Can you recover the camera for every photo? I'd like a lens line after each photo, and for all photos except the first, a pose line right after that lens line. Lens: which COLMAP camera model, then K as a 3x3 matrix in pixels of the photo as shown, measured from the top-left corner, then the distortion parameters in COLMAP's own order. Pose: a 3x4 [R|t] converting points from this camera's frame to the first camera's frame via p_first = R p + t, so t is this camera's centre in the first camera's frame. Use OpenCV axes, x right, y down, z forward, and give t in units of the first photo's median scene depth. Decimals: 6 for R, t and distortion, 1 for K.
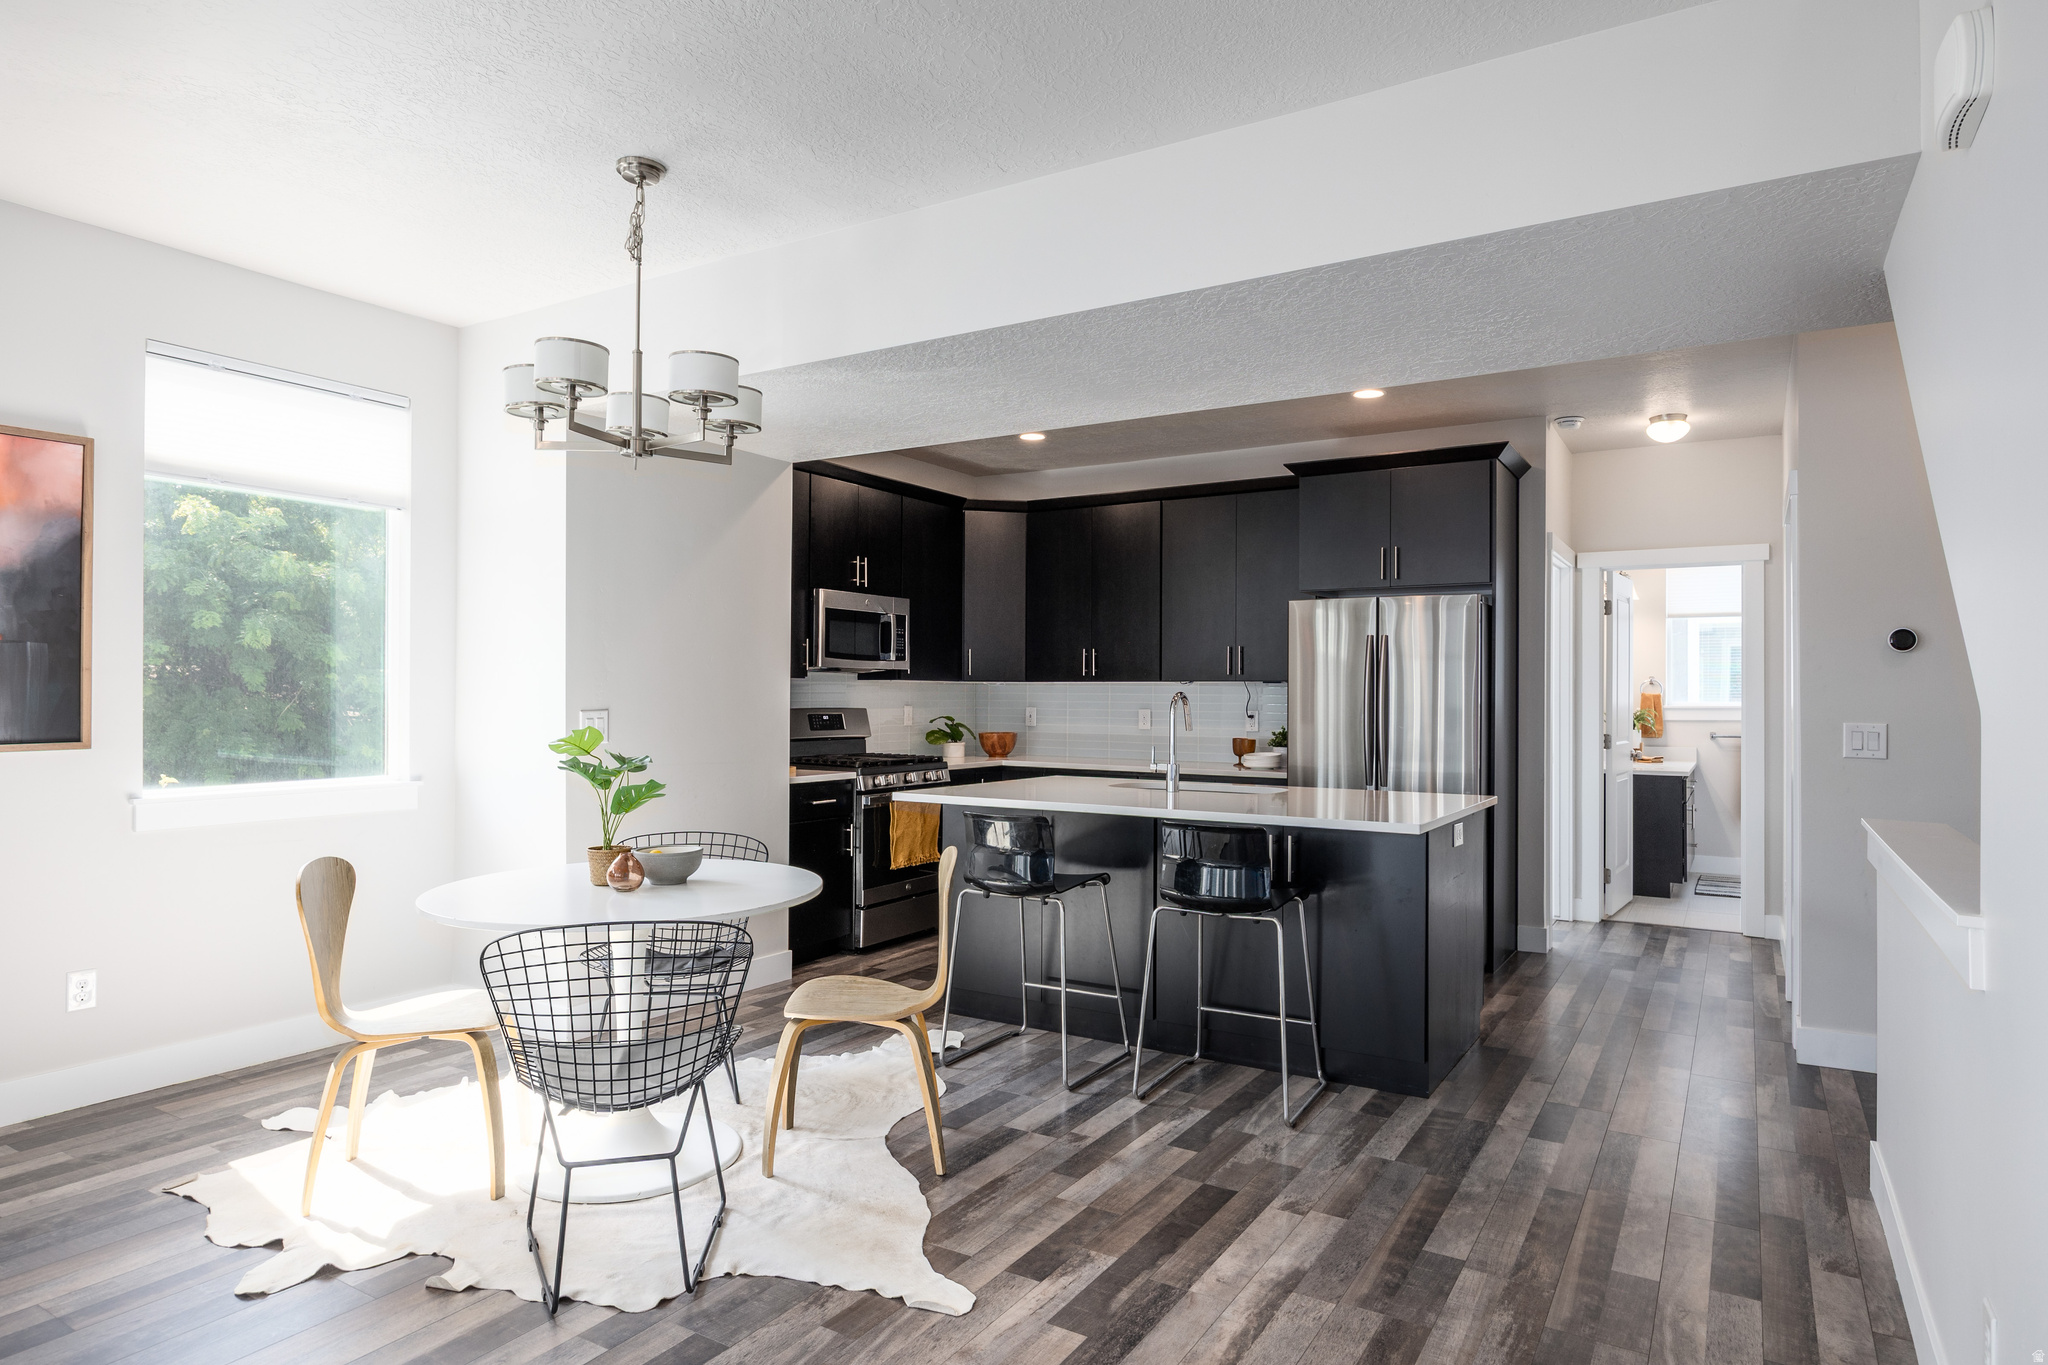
lens RADIAL K [[1192.0, 0, 1024.0], [0, 1192.0, 682.5], [0, 0, 1]] dist [-0.004507, 0.000030]
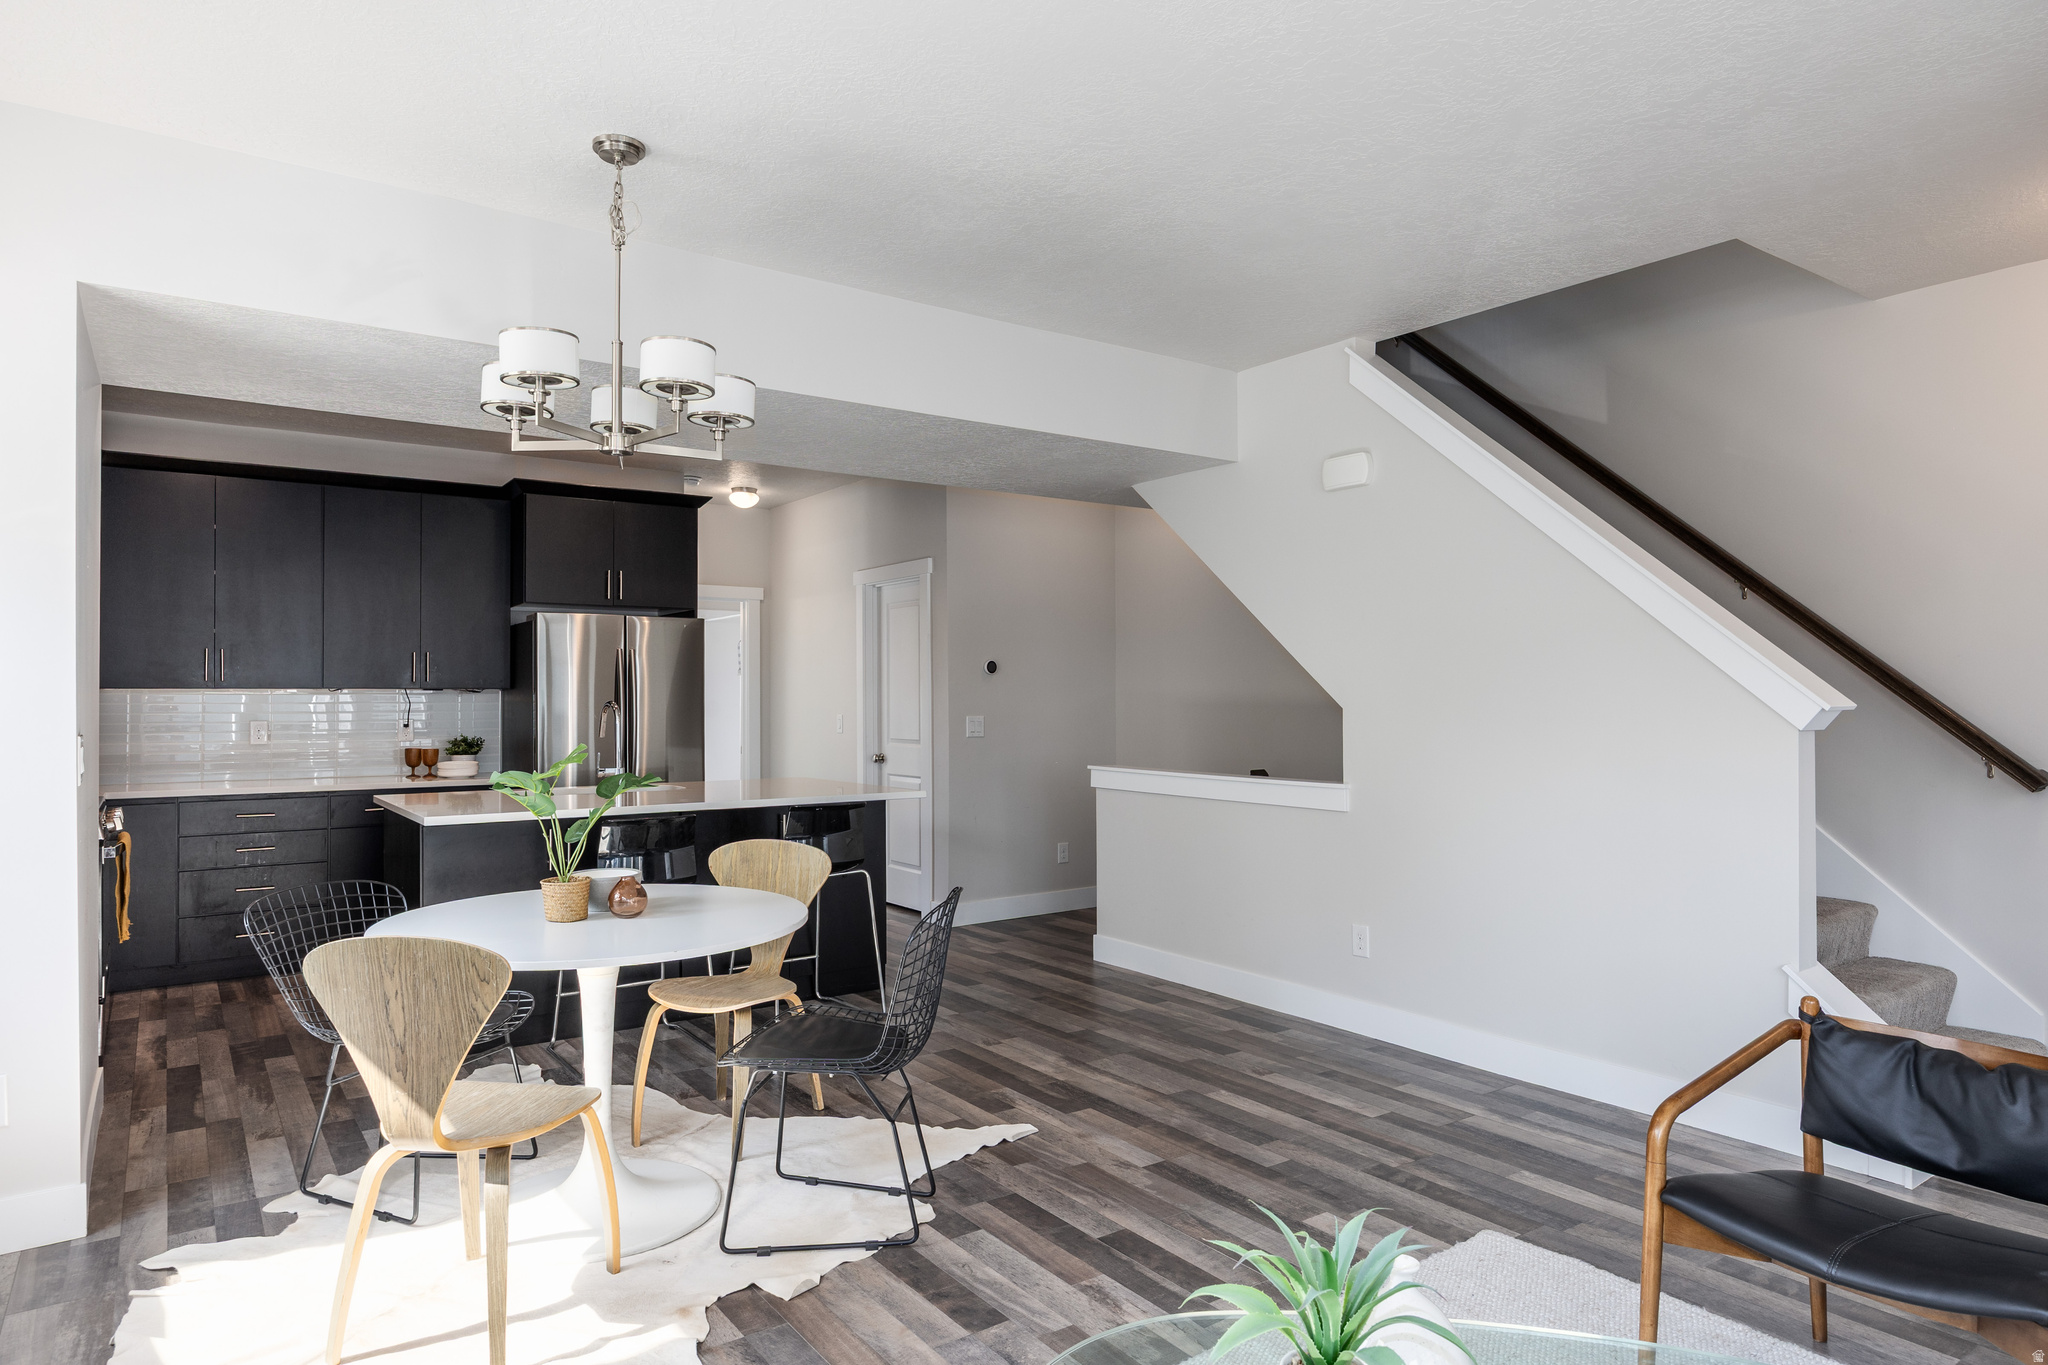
lens RADIAL K [[1237.2, 0, 1024.0], [0, 1237.2, 682.5], [0, 0, 1]] dist [-0.001012, 0.000080]
pose [[0.391034, 0.004031, 0.920368, -0.572002], [-0.001295, 0.999992, -0.003830, -0.003002], [-0.920376, 0.000306, 0.391036, 0.169006]]
